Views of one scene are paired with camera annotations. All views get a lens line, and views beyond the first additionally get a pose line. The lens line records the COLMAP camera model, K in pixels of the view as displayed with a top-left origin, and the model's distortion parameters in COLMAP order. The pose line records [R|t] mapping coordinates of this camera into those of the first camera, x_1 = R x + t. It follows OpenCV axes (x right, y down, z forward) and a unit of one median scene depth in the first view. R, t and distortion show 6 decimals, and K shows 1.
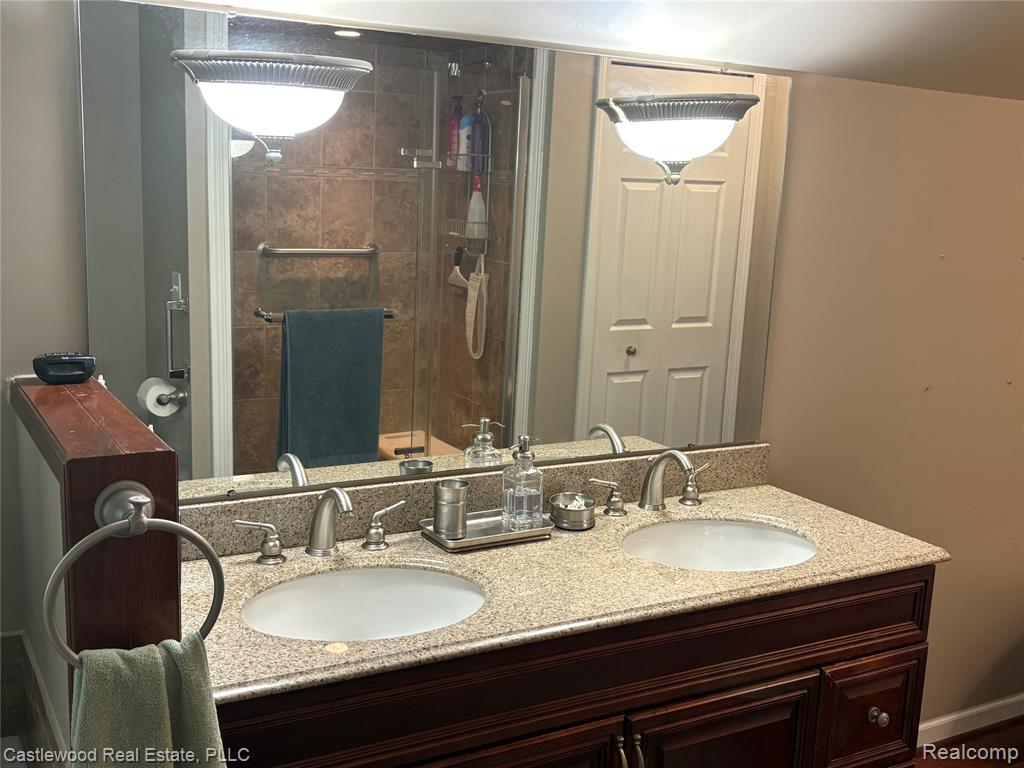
lens RADIAL K [[1068.7, 0, 512.0], [0, 1068.7, 384.0], [0, 0, 1]] dist [0.000764, -0.009454]
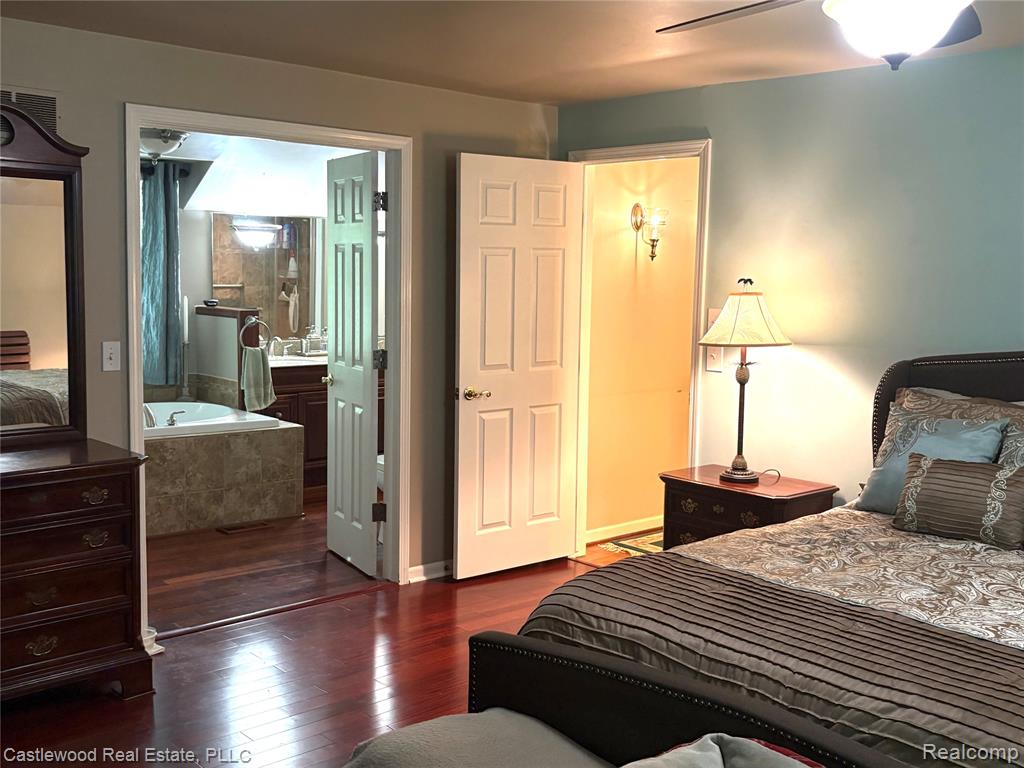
lens RADIAL K [[1068.7, 0, 512.0], [0, 1068.7, 384.0], [0, 0, 1]] dist [0.000764, -0.009454]
pose [[0.975923, -0.046676, 0.213063, -0.071838], [0.057881, 0.997233, -0.046654, 0.213489], [-0.210295, 0.057863, 0.975924, -1.254636]]
